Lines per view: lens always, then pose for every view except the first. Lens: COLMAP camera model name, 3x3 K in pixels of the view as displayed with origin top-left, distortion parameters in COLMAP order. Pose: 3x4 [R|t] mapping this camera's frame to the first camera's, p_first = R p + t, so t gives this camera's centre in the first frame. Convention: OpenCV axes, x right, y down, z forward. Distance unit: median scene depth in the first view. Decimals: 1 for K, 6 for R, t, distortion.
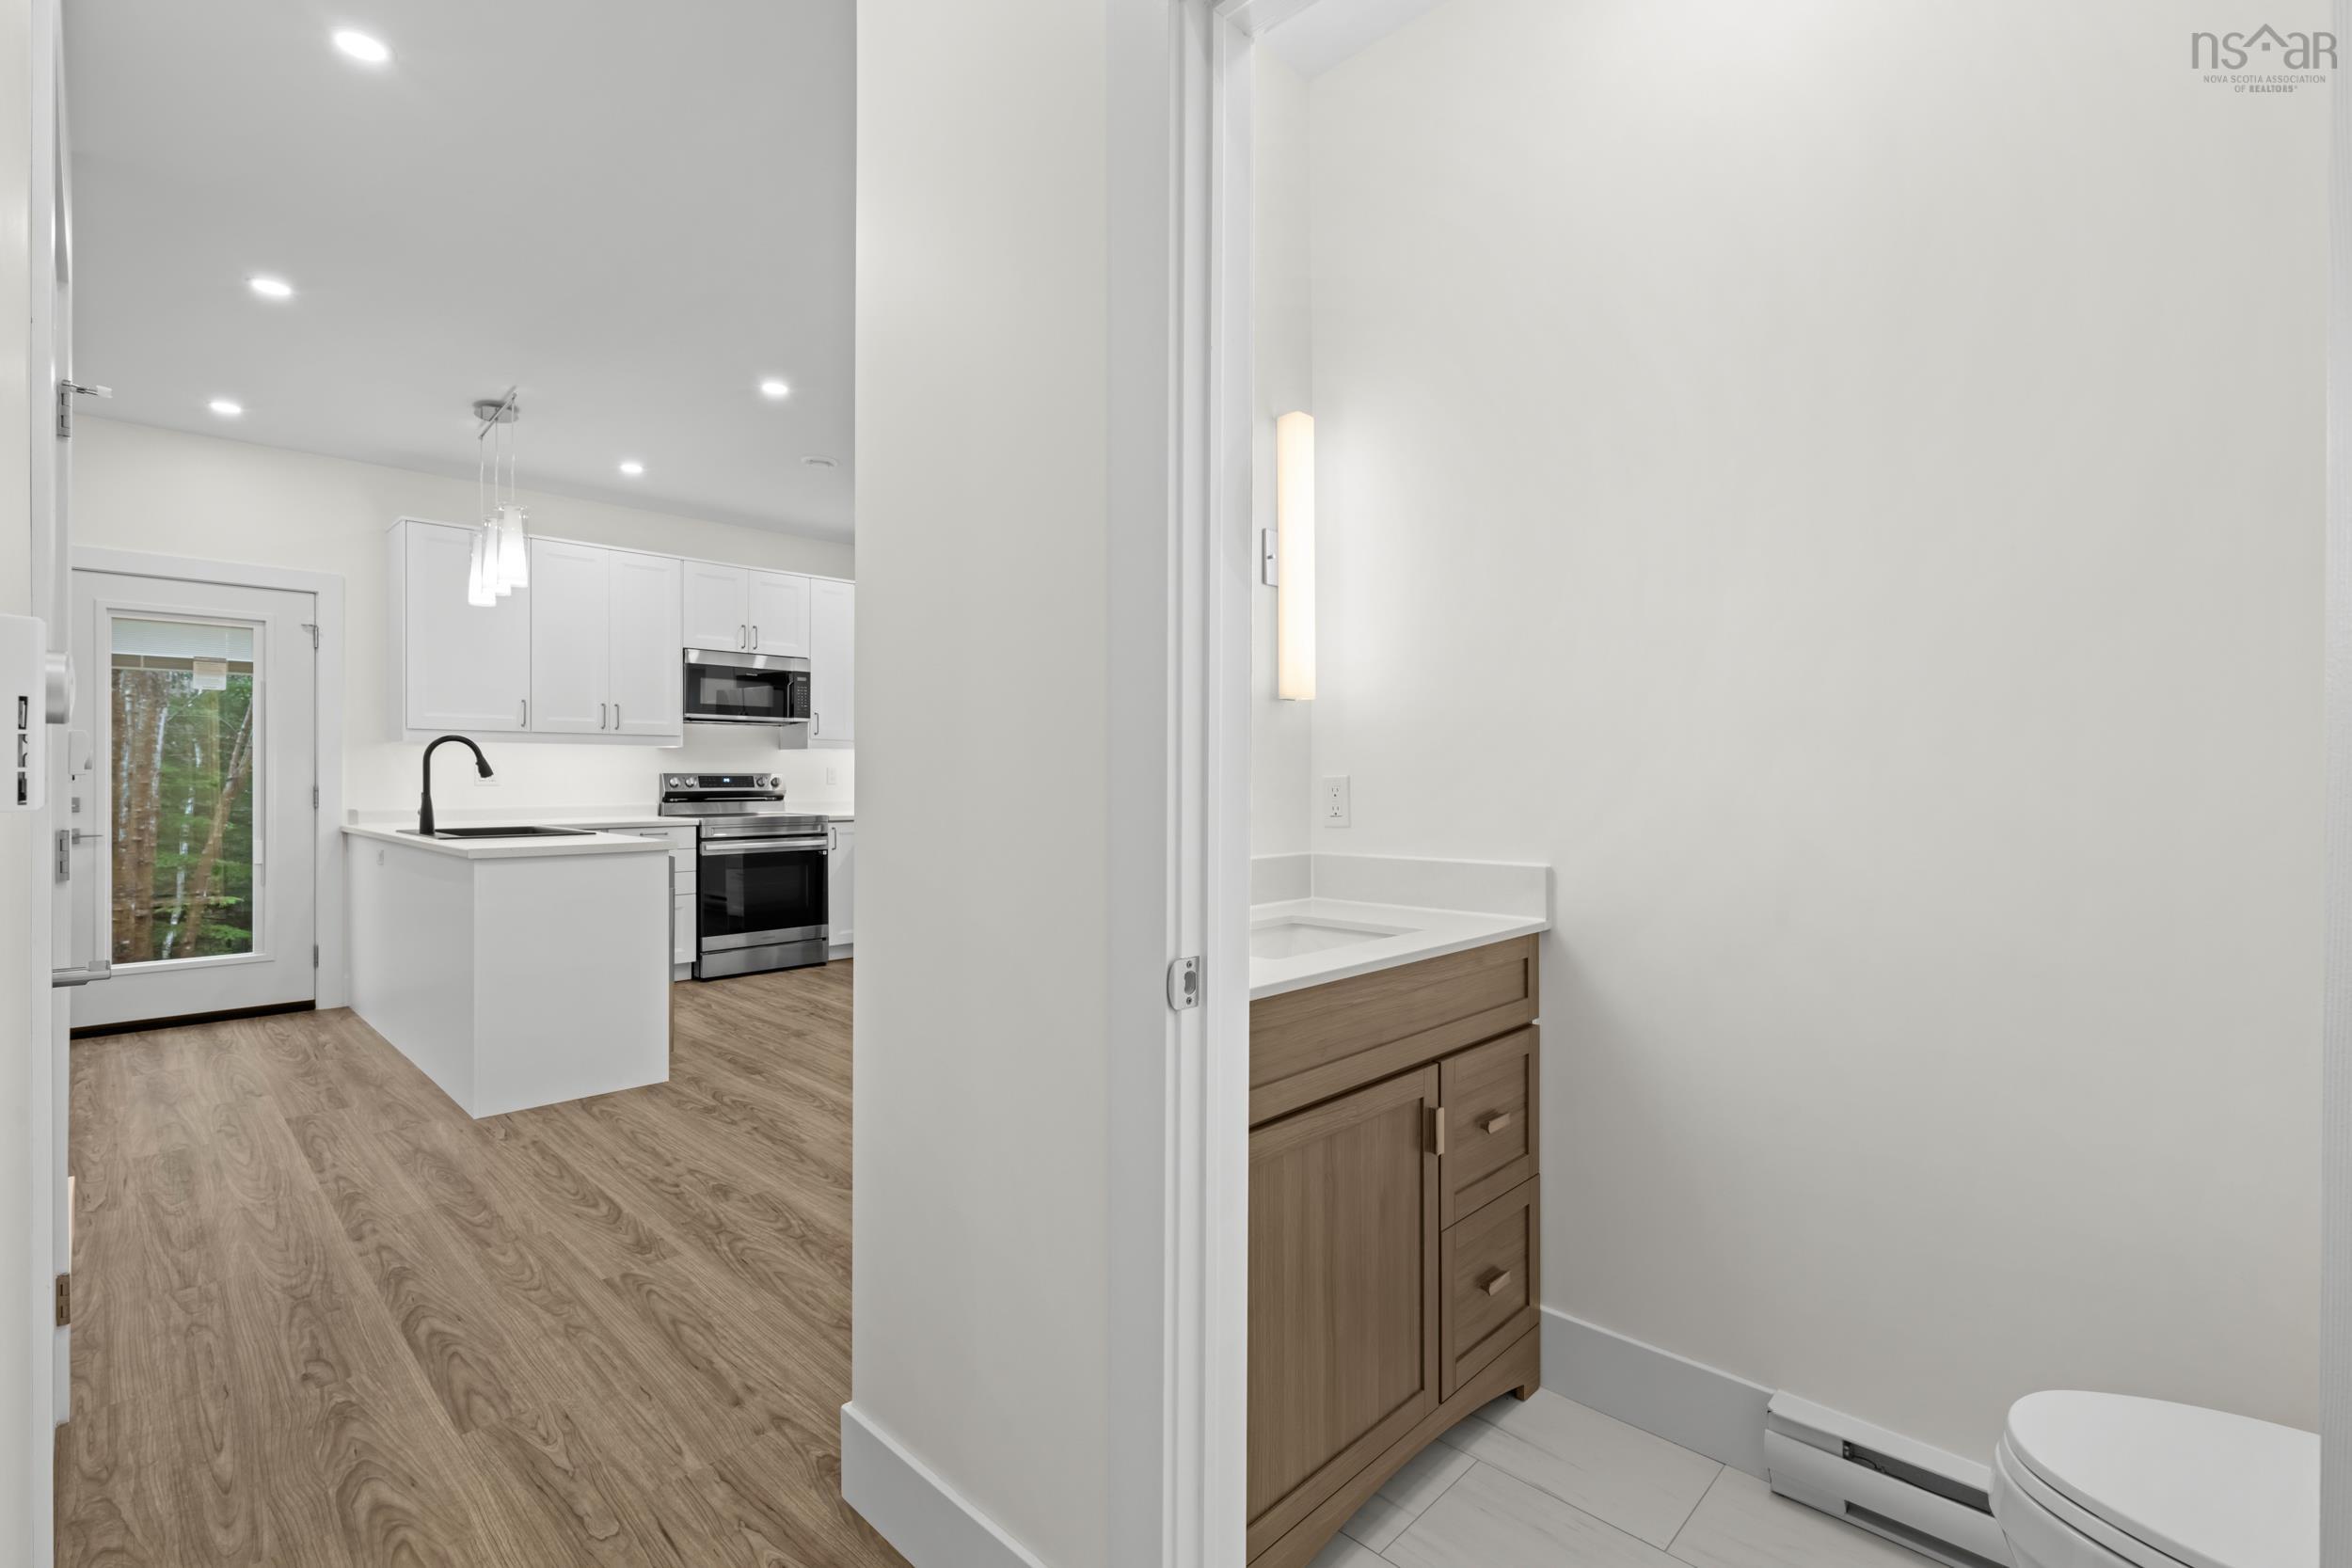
lens RADIAL K [[1054.3, 0, 1181.1], [0, 1054.3, 783.6], [0, 0, 1]] dist [-0.000216, 0.000102]
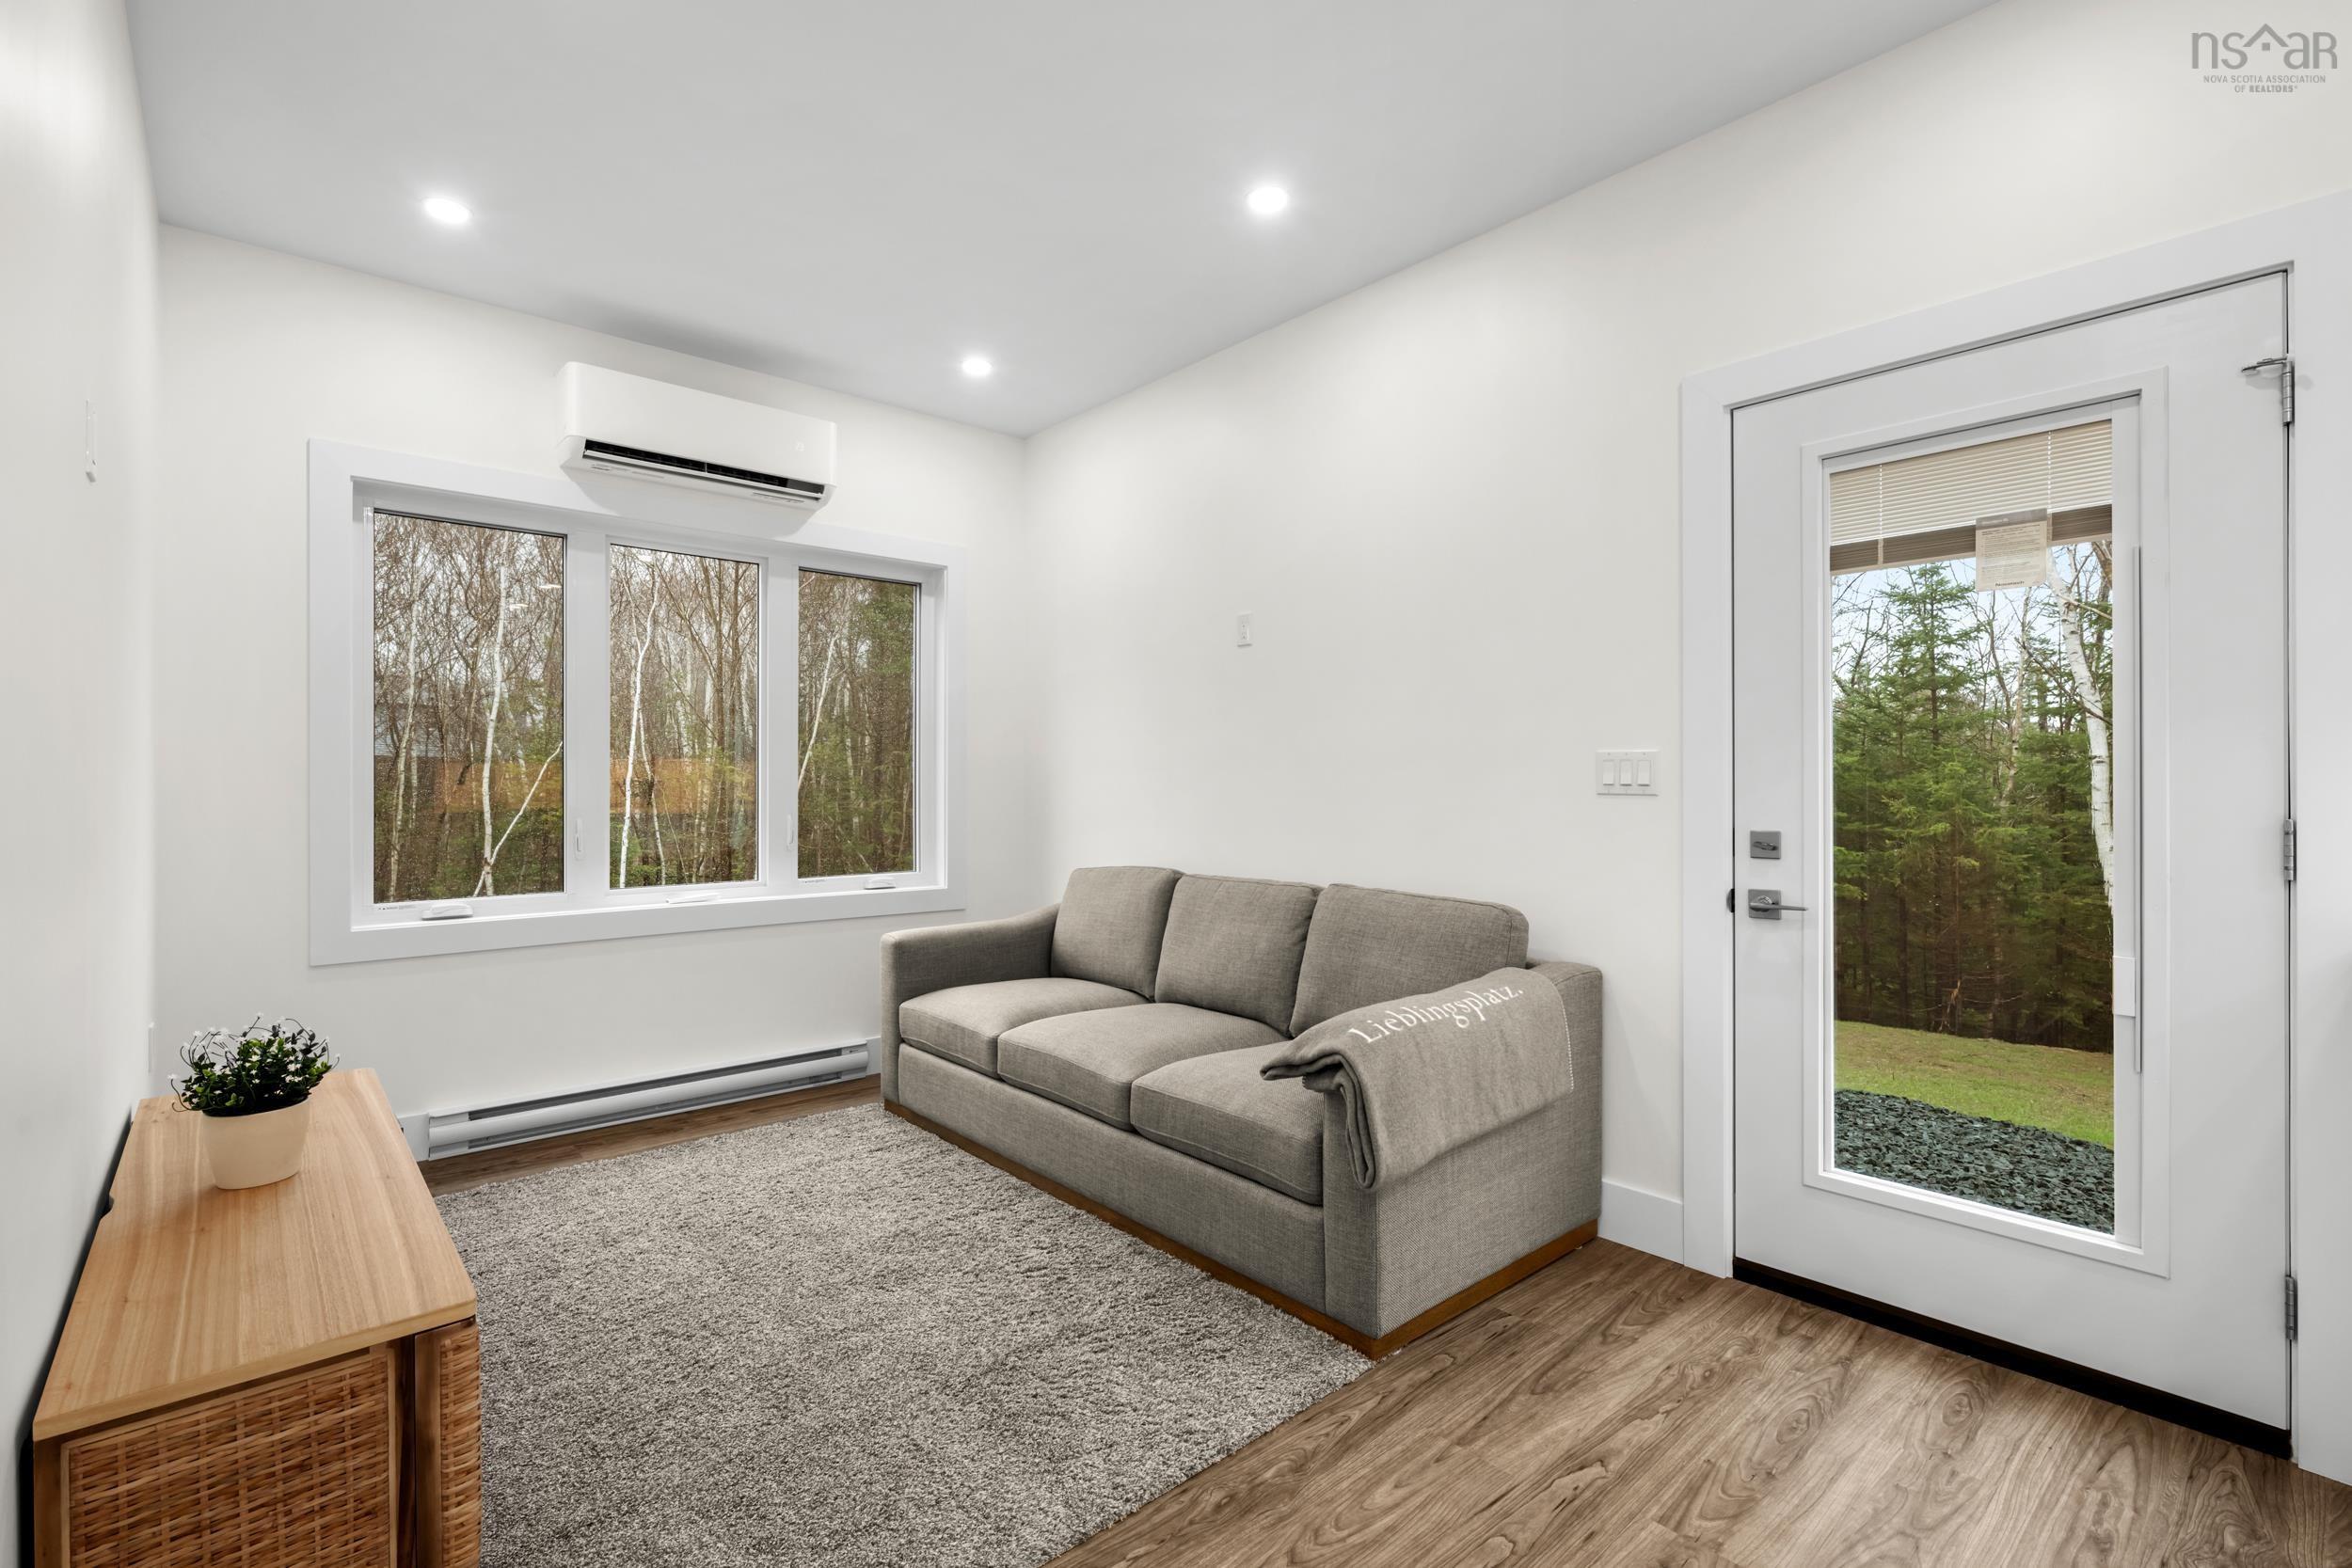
lens RADIAL K [[1054.3, 0, 1181.1], [0, 1054.3, 783.6], [0, 0, 1]] dist [-0.000216, 0.000102]
pose [[-0.079300, -0.003256, -0.996845, -0.465518], [-0.006027, 0.999978, -0.002787, -0.007259], [0.996833, 0.005787, -0.079318, 0.693869]]
